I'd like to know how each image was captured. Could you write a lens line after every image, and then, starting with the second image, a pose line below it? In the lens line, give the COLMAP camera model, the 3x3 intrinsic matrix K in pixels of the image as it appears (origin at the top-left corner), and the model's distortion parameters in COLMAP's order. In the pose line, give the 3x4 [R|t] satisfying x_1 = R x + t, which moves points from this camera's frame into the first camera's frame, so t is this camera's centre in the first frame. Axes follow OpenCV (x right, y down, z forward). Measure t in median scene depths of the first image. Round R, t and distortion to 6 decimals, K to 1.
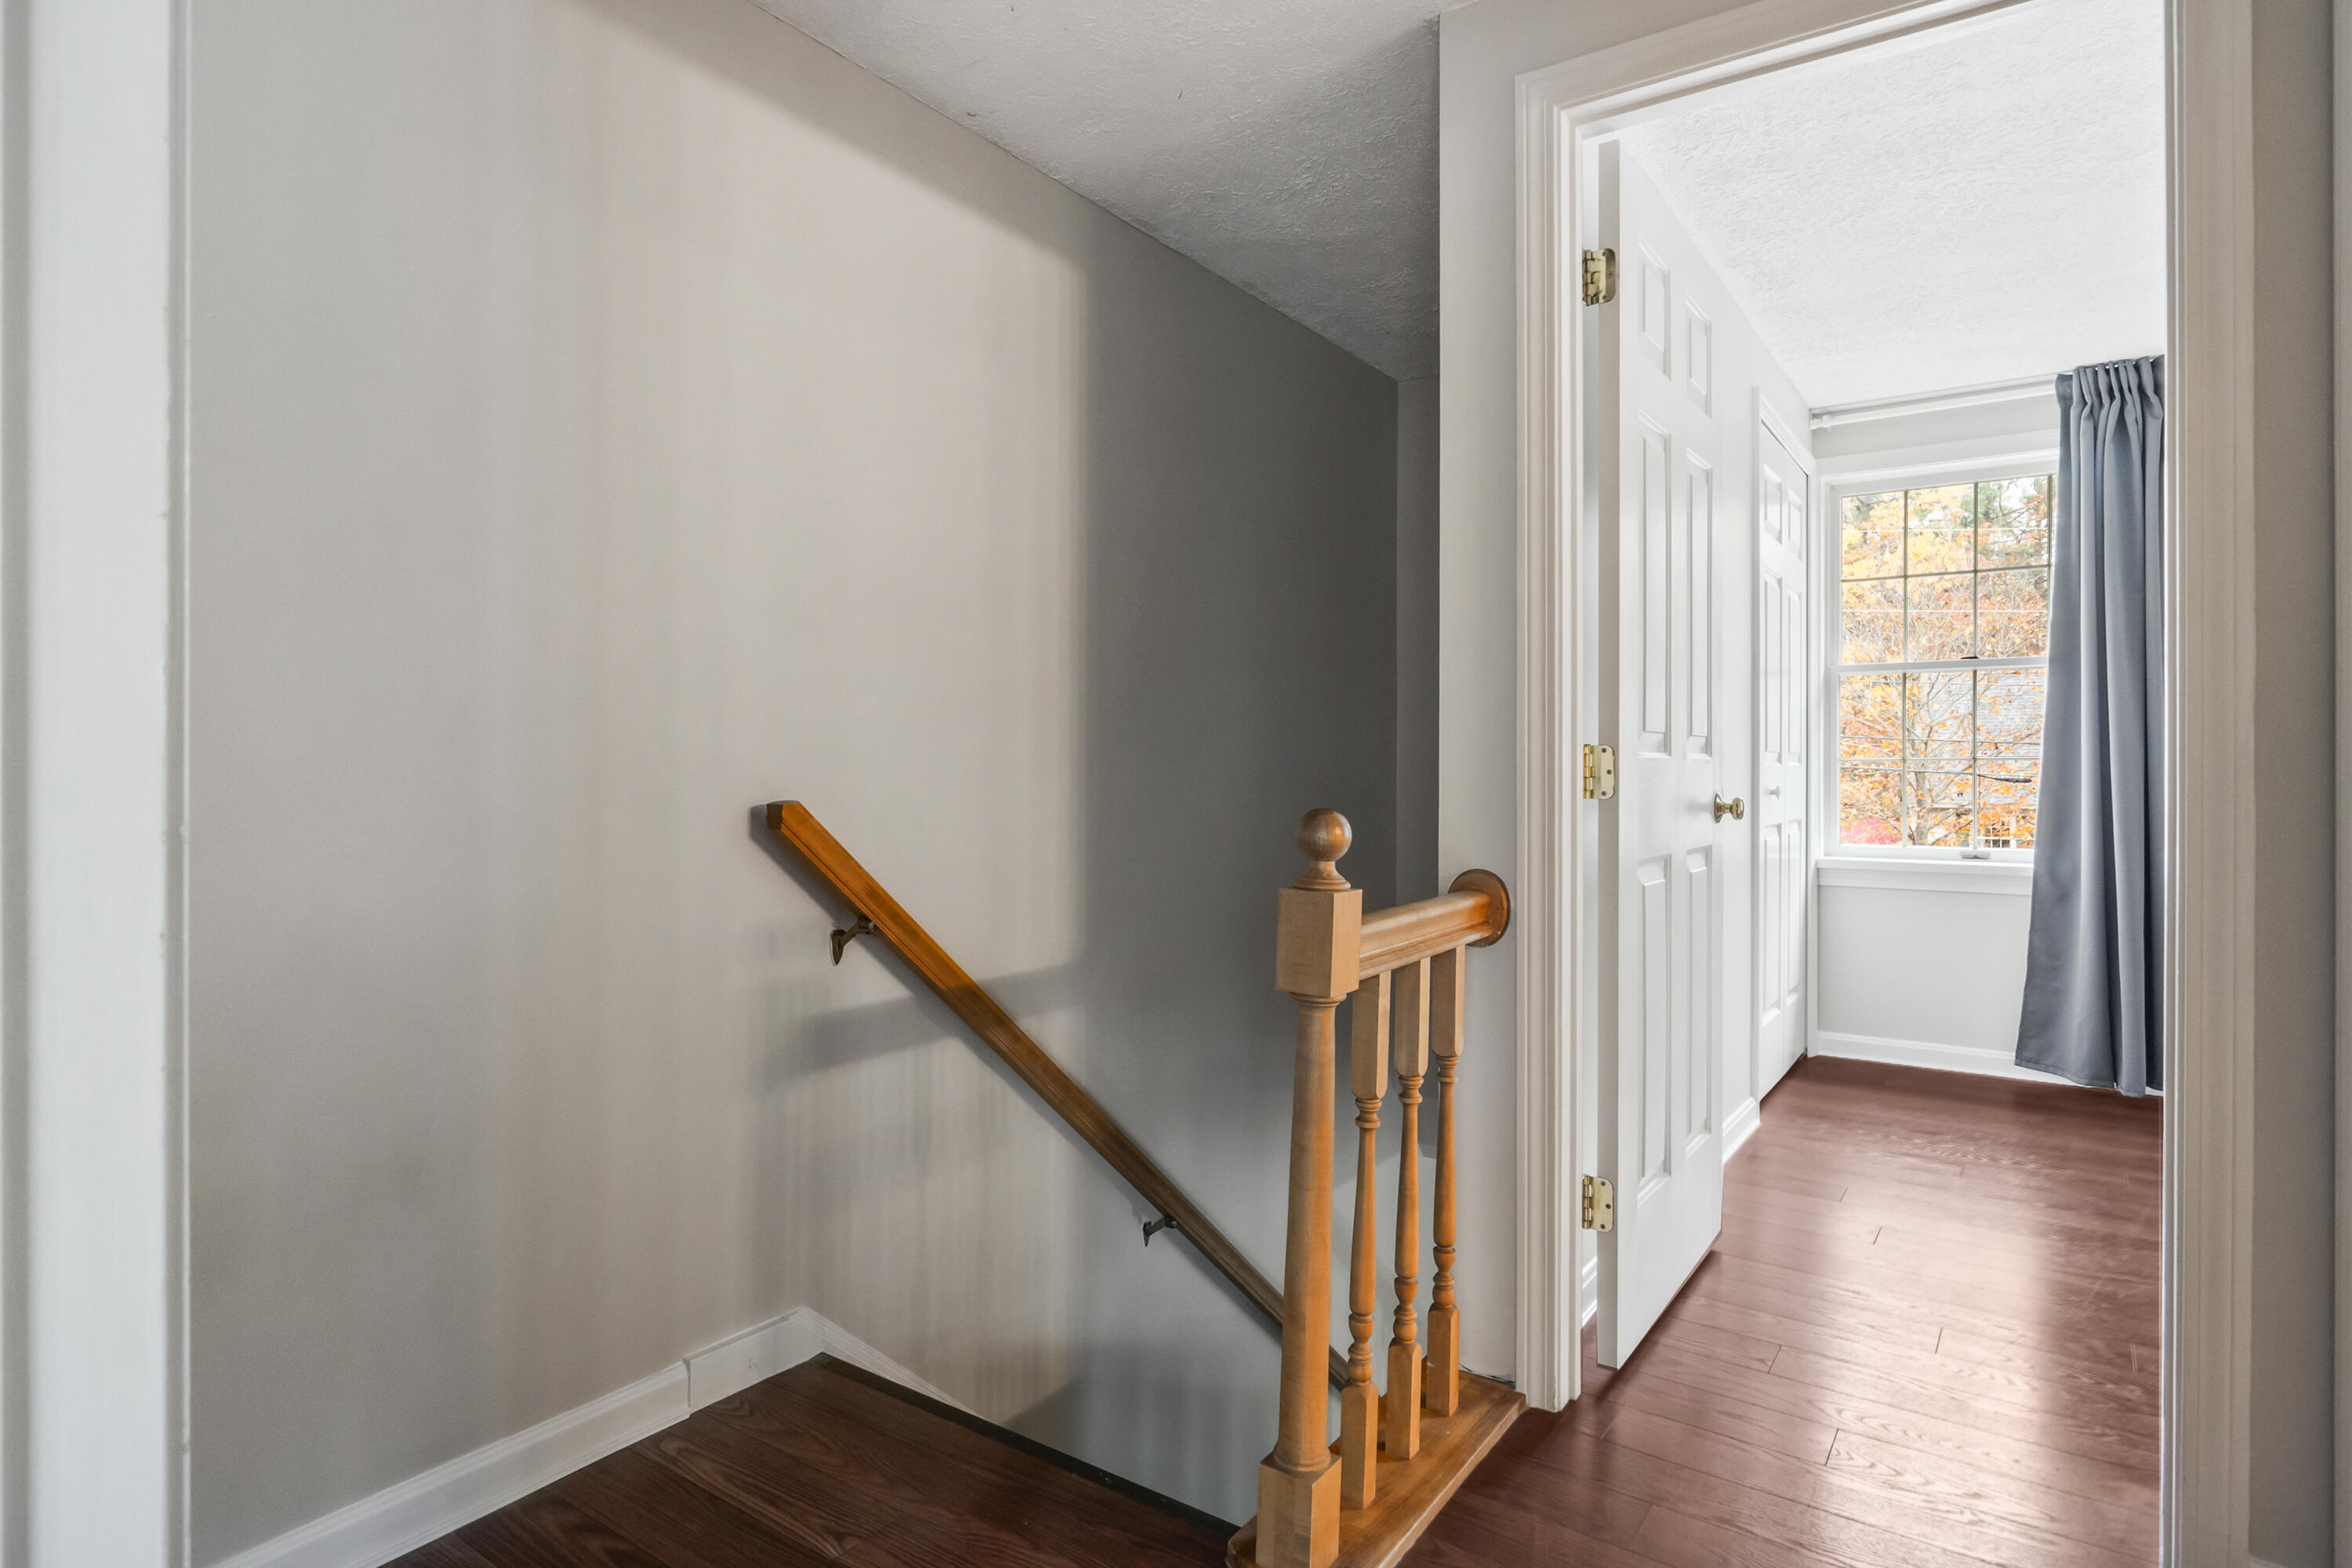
lens RADIAL K [[1258.6, 0, 1176.0], [0, 1258.6, 773.0], [0, 0, 1]] dist [-0.004303, -0.000034]
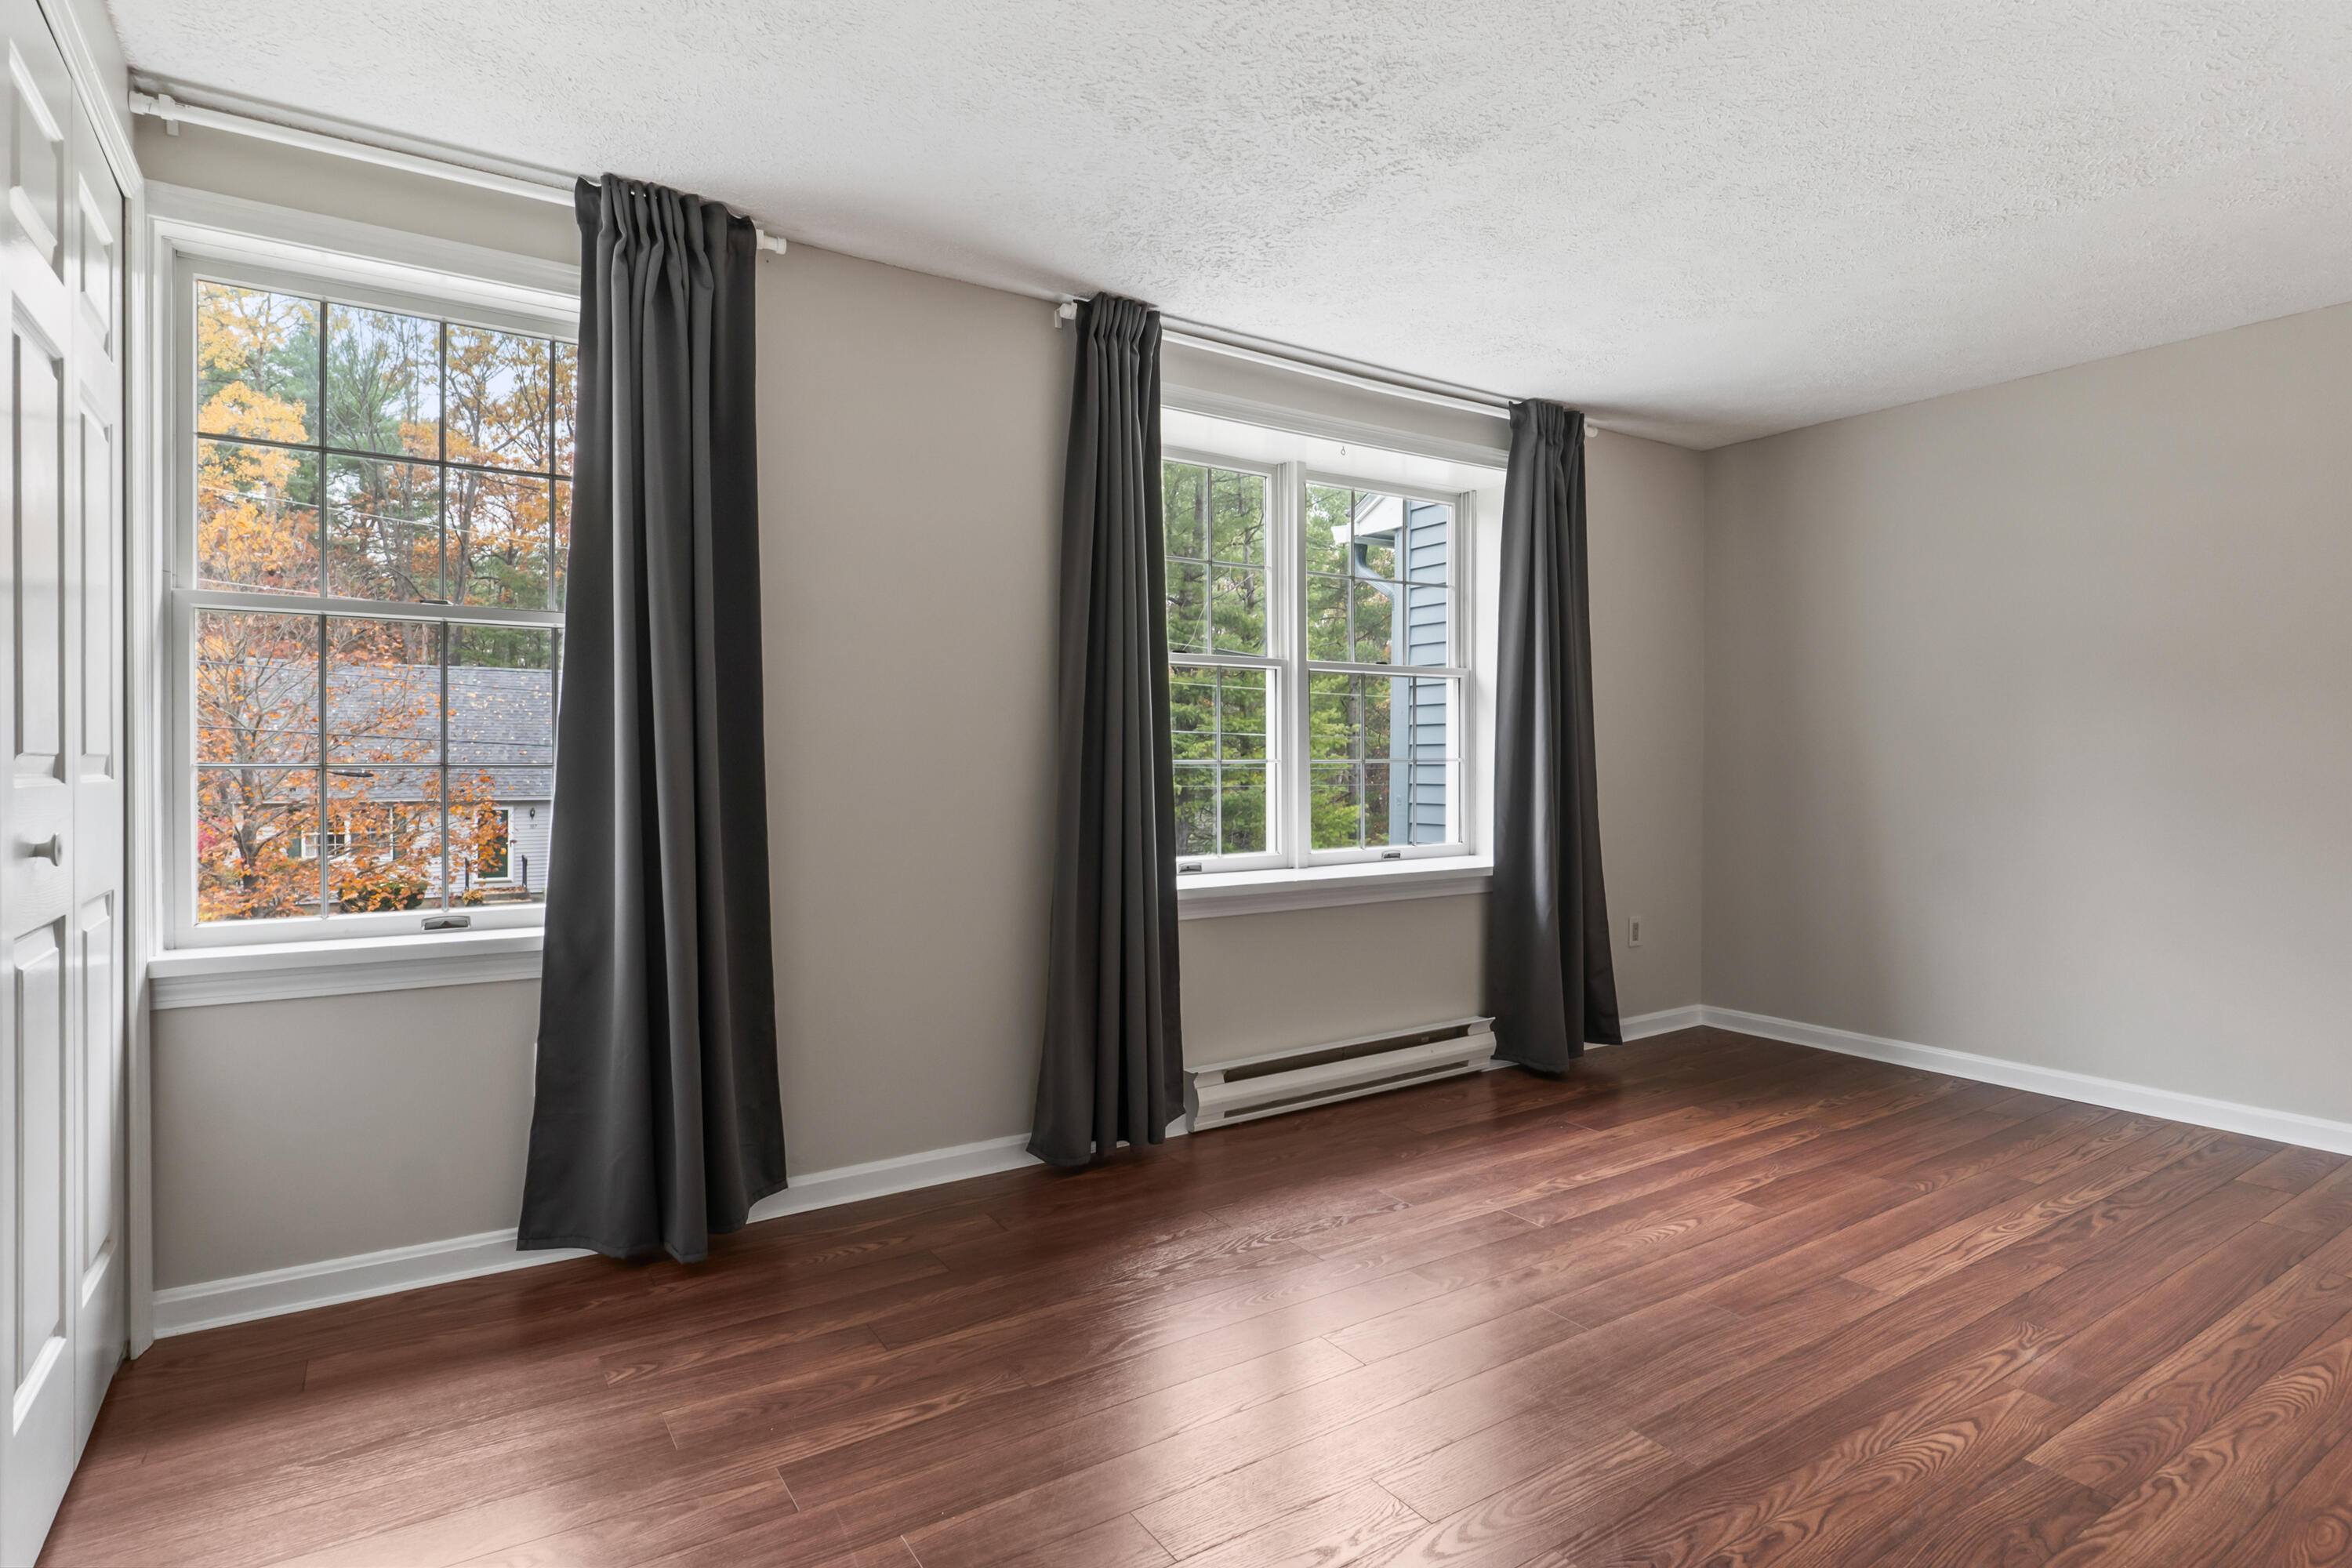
lens RADIAL K [[1214.9, 0, 1182.3], [0, 1214.9, 768.0], [0, 0, 1]] dist [-0.003506, 0.000487]
pose [[0.365549, -0.005538, 0.930776, 0.206657], [0.002822, 0.999984, 0.004841, -0.011673], [-0.930788, 0.000856, 0.365559, 0.432030]]
